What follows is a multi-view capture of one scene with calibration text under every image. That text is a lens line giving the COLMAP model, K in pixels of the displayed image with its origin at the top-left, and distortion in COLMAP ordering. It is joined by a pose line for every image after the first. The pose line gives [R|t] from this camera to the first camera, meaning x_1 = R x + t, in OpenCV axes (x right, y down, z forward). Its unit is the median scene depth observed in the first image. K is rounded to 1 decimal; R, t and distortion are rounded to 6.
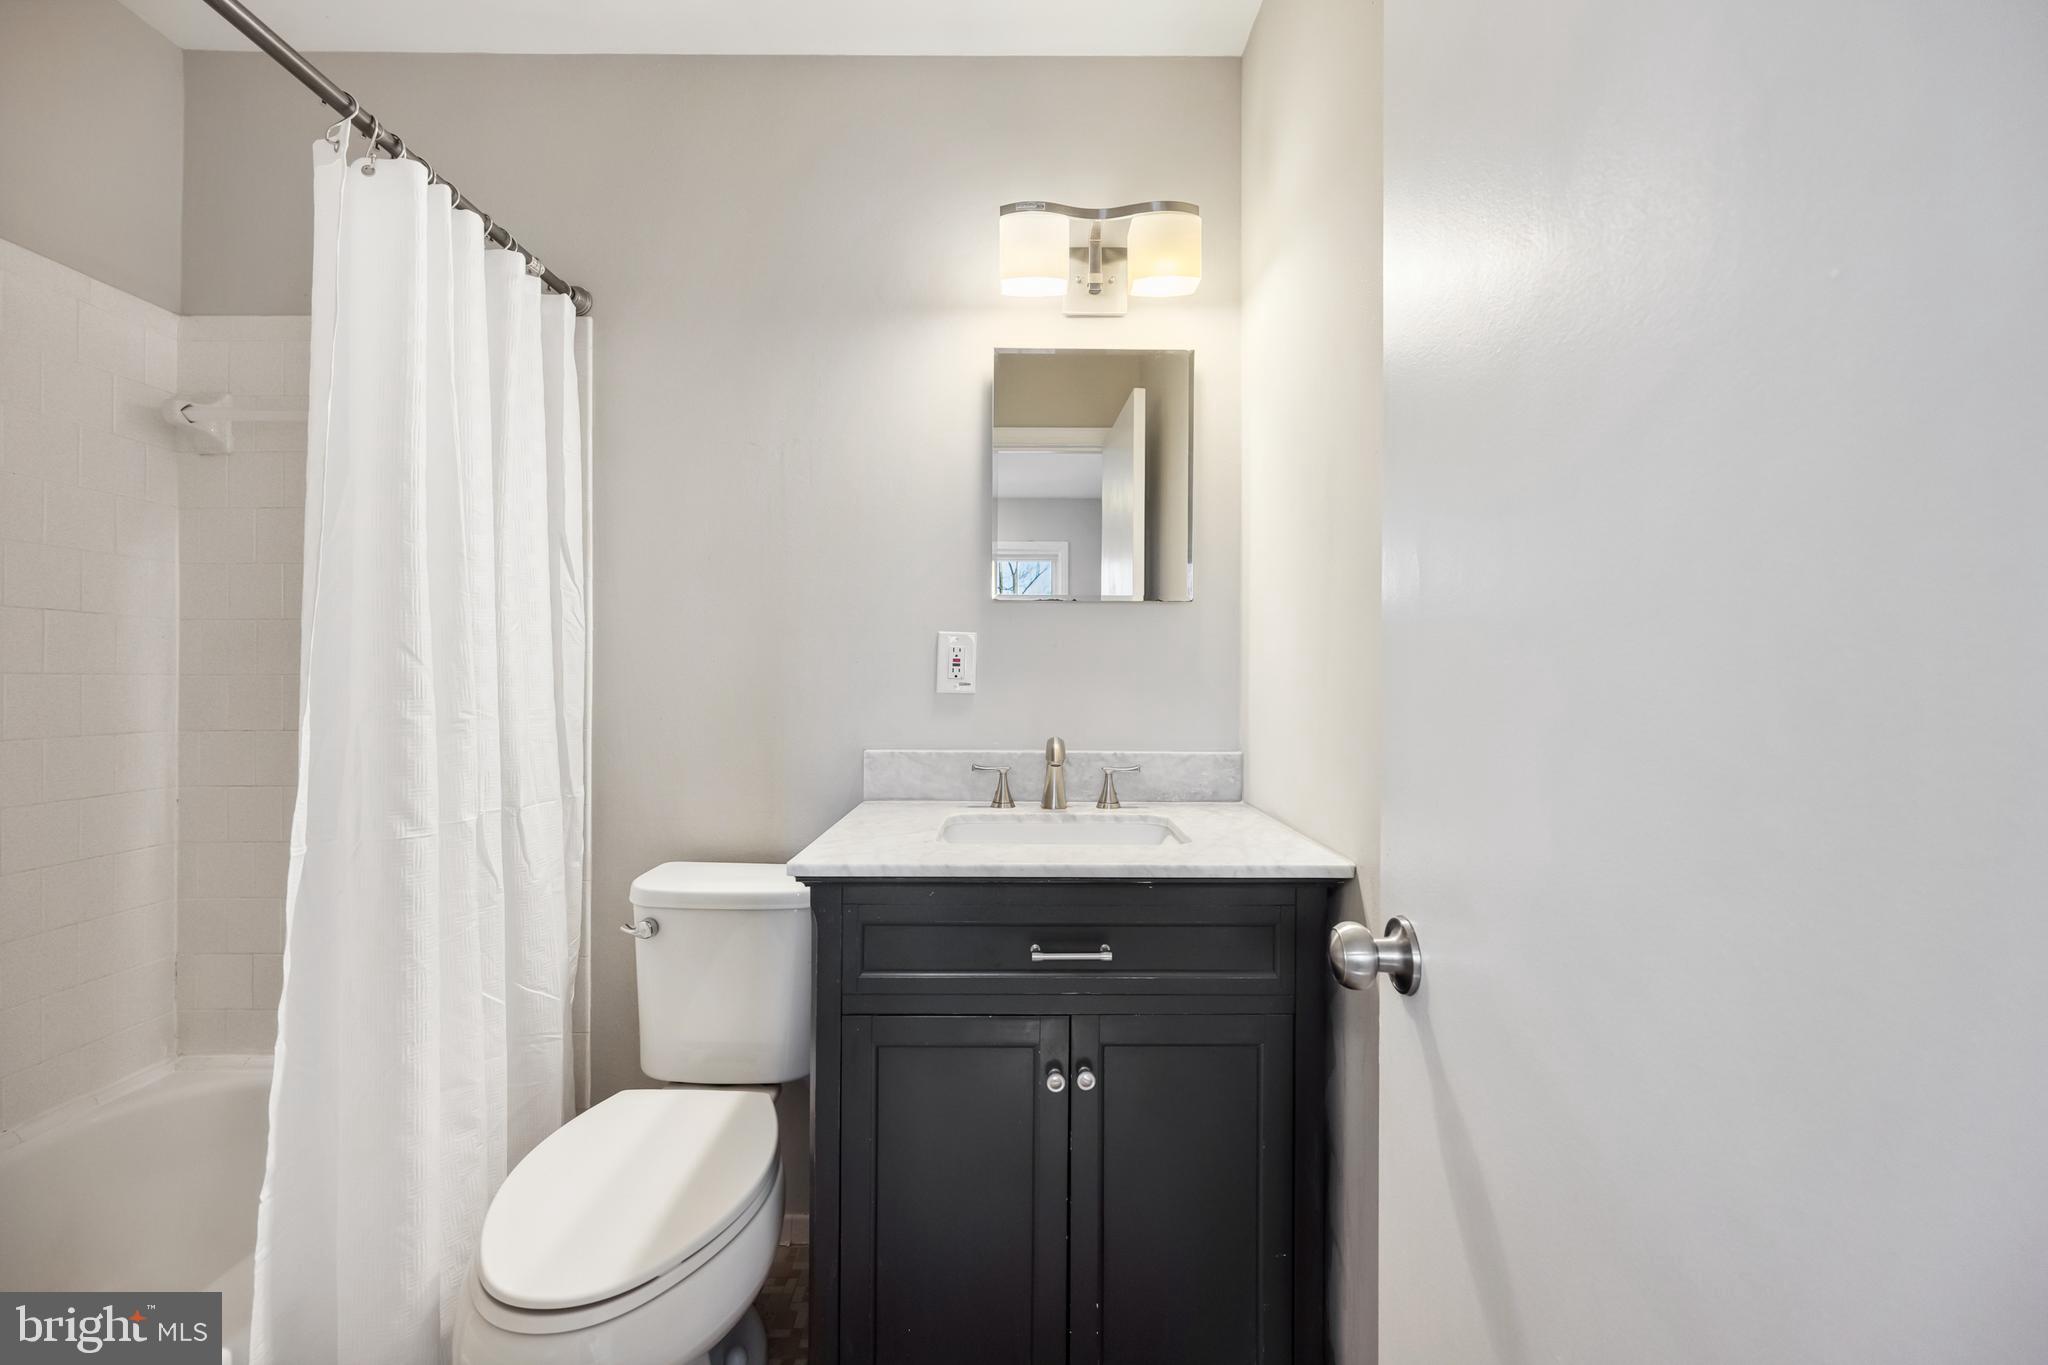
lens RADIAL K [[822.2, 0, 1020.7], [0, 822.2, 682.1], [0, 0, 1]] dist [-0.001401, 0.000187]
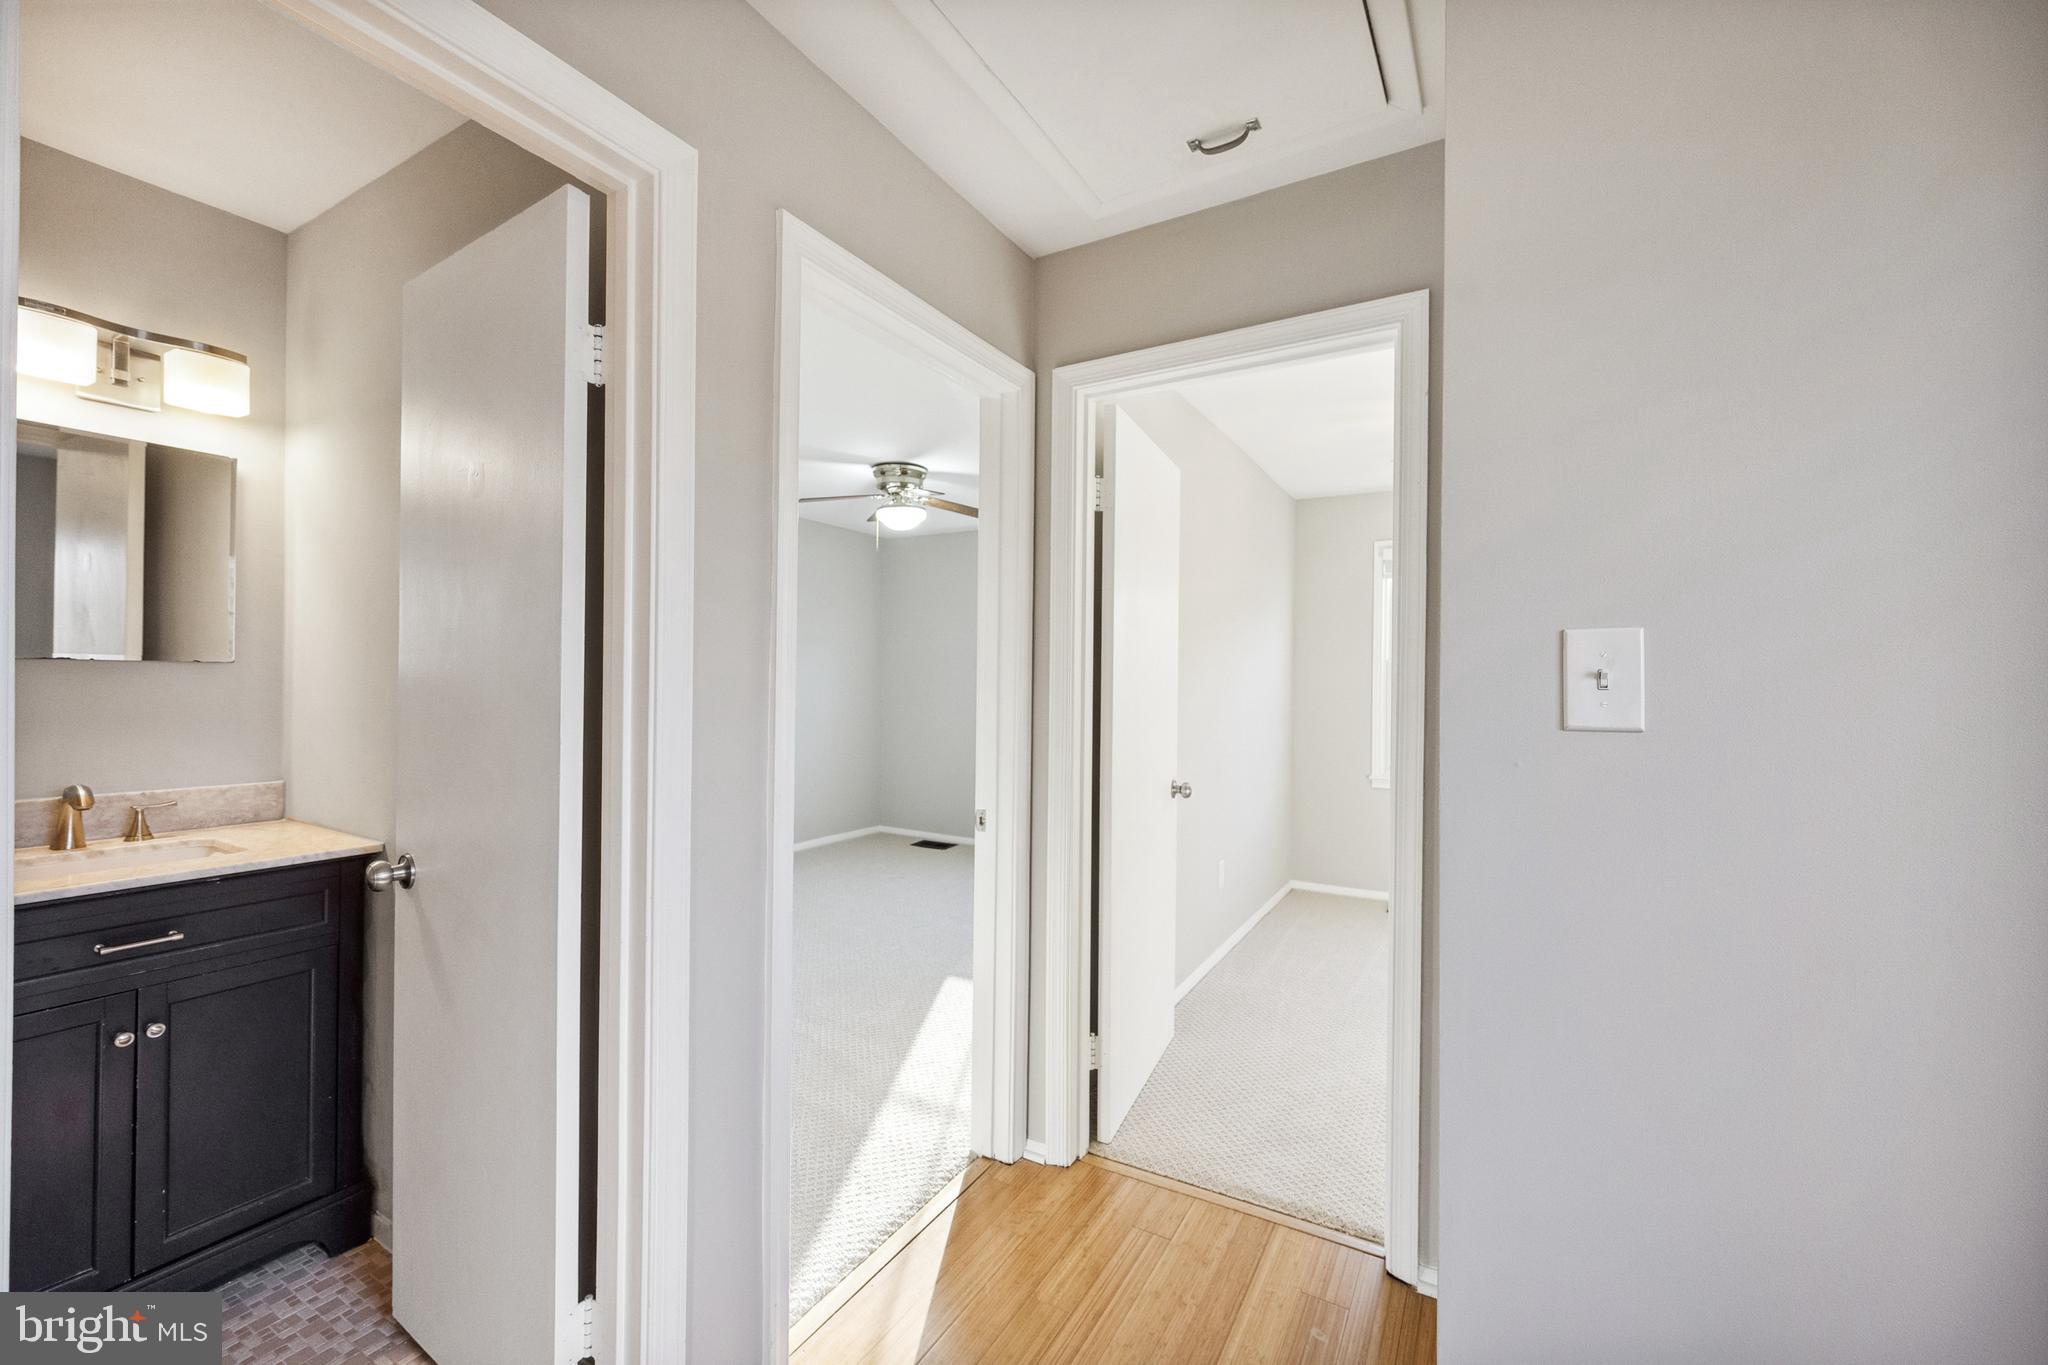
lens RADIAL K [[822.2, 0, 1025.1], [0, 822.2, 677.6], [0, 0, 1]] dist [-0.001401, 0.000187]
pose [[0.508331, 0.006134, 0.861140, -0.267305], [-0.005606, 0.999977, -0.003813, -0.083575], [-0.861144, -0.002889, 0.508353, -0.700365]]
